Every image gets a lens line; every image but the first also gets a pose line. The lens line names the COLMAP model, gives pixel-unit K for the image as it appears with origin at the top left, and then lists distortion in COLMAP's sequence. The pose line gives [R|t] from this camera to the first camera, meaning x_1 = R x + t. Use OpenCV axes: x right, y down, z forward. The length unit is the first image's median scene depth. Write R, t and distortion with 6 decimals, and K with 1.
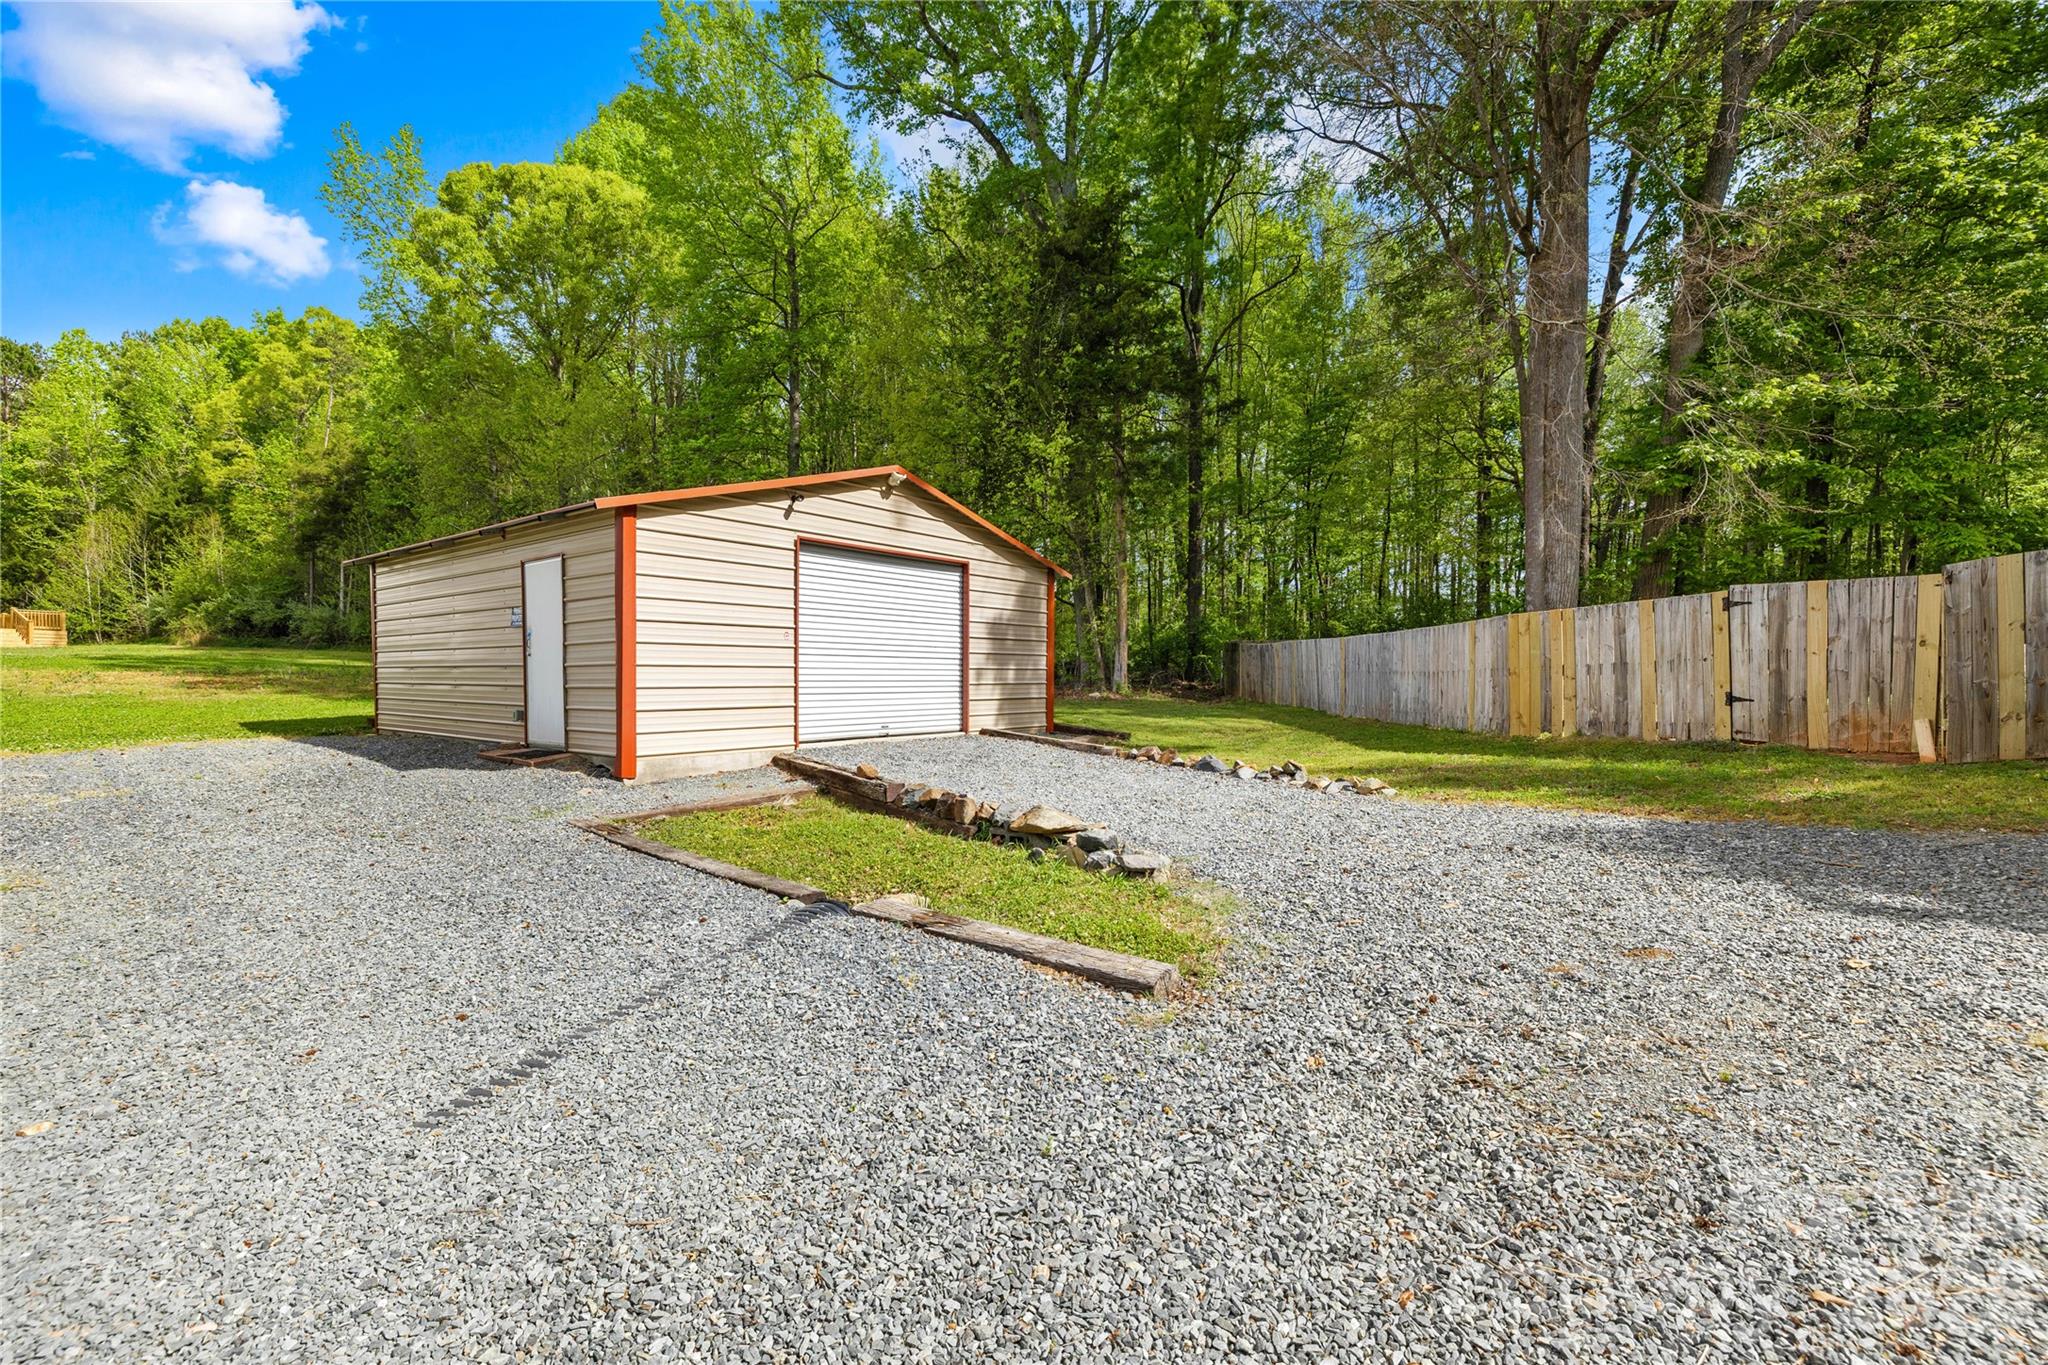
lens RADIAL K [[863.7, 0, 1021.5], [0, 863.7, 686.2], [0, 0, 1]] dist [0.001379, 0.000143]
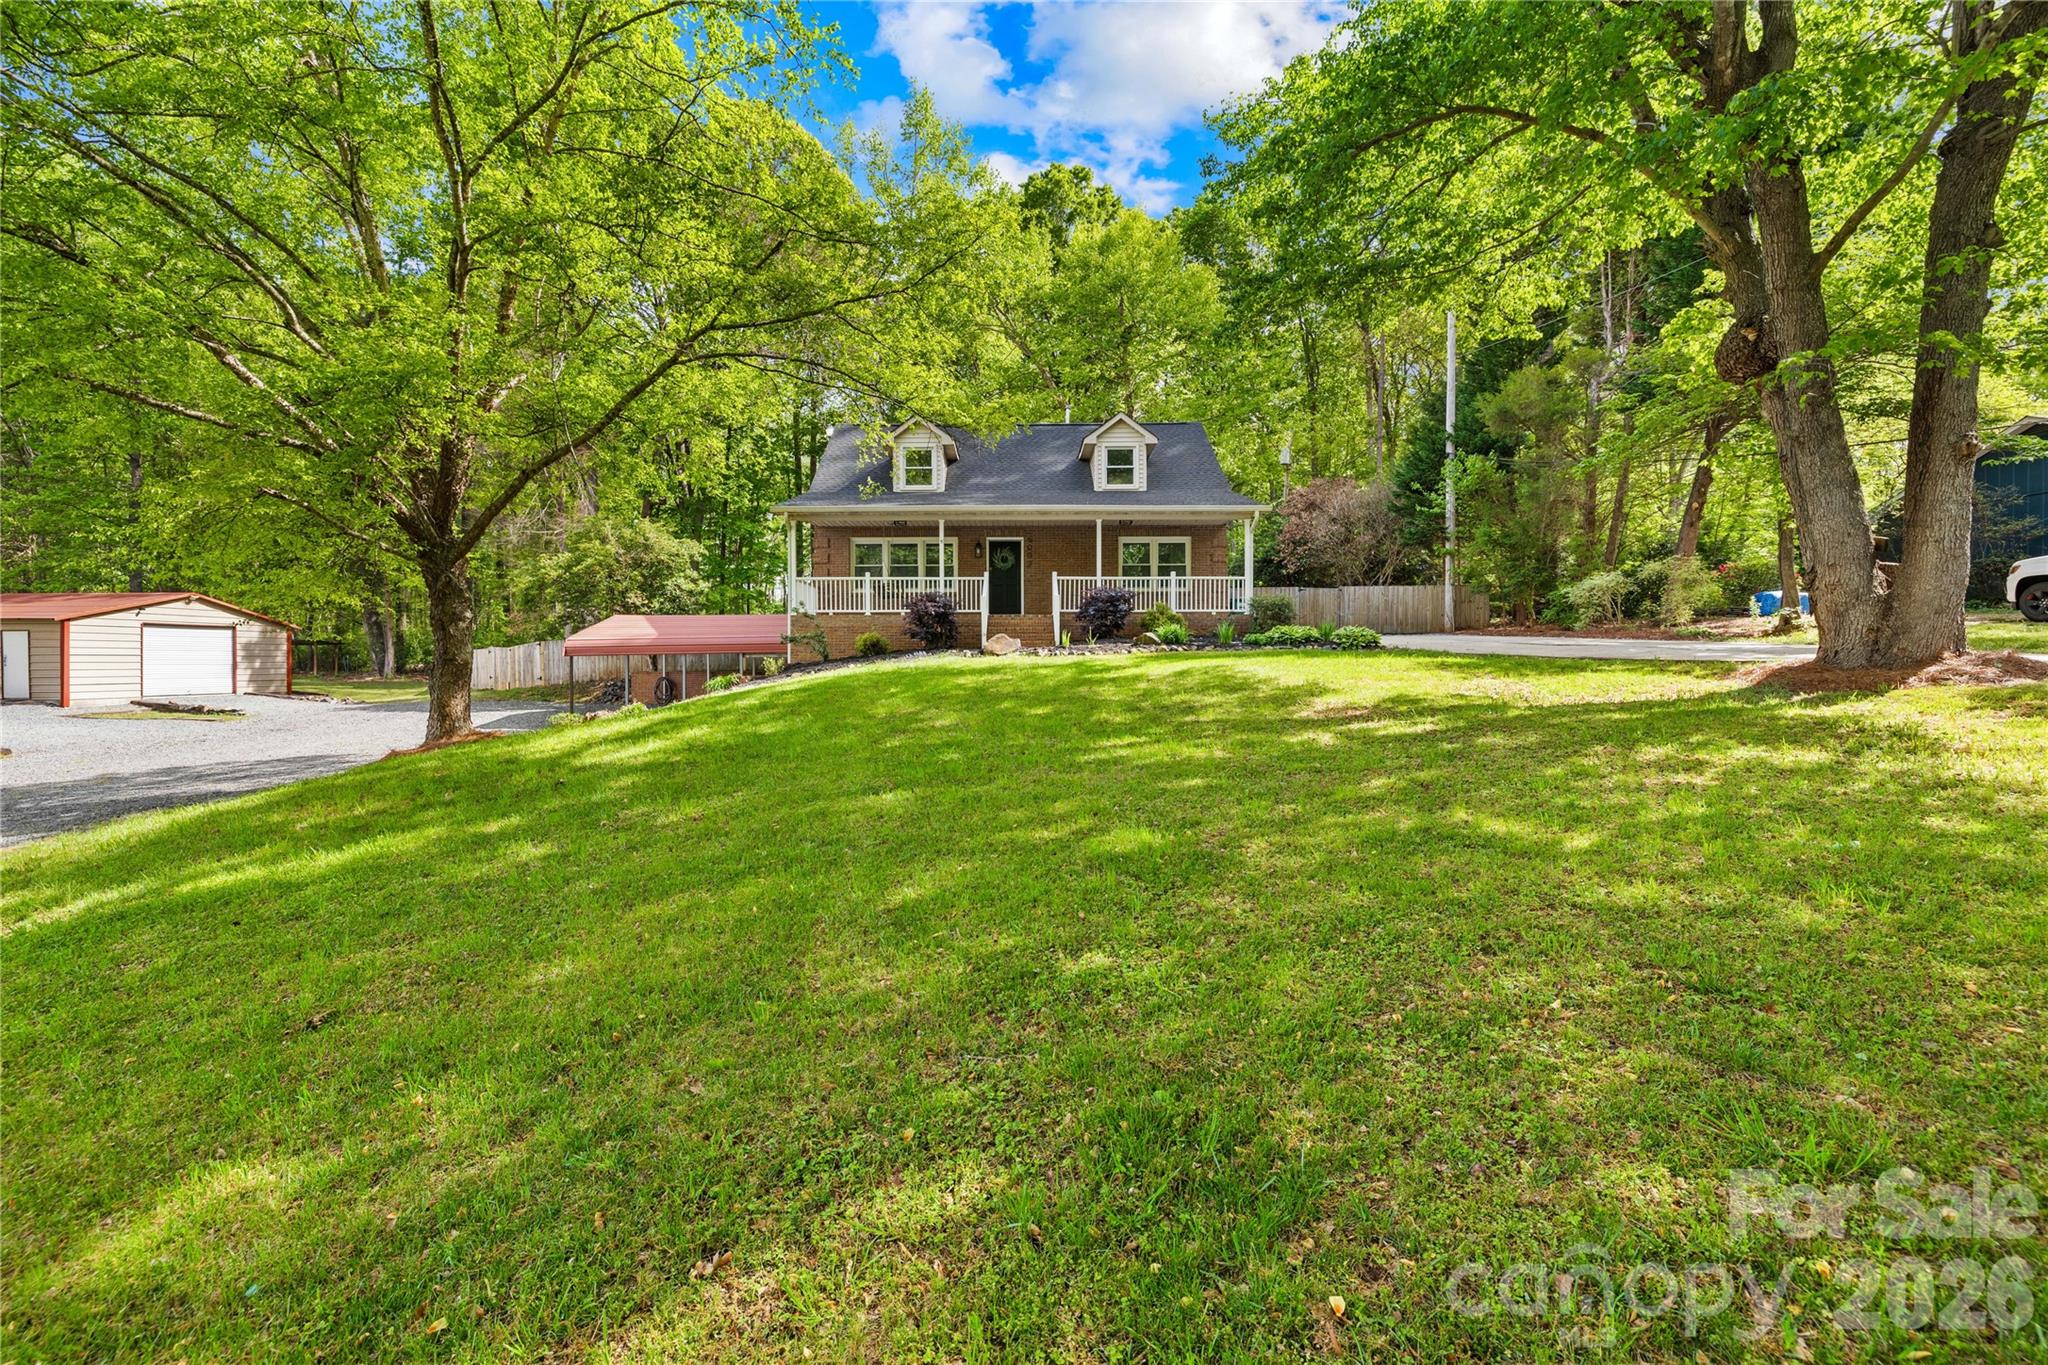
lens RADIAL K [[863.7, 0, 1029.0], [0, 863.7, 674.6], [0, 0, 1]] dist [0.001379, 0.000143]
pose [[0.848776, -0.001798, 0.528750, 0.695628], [-0.000795, 0.999989, 0.004677, -0.019948], [-0.528752, -0.004390, 0.848765, -2.890680]]
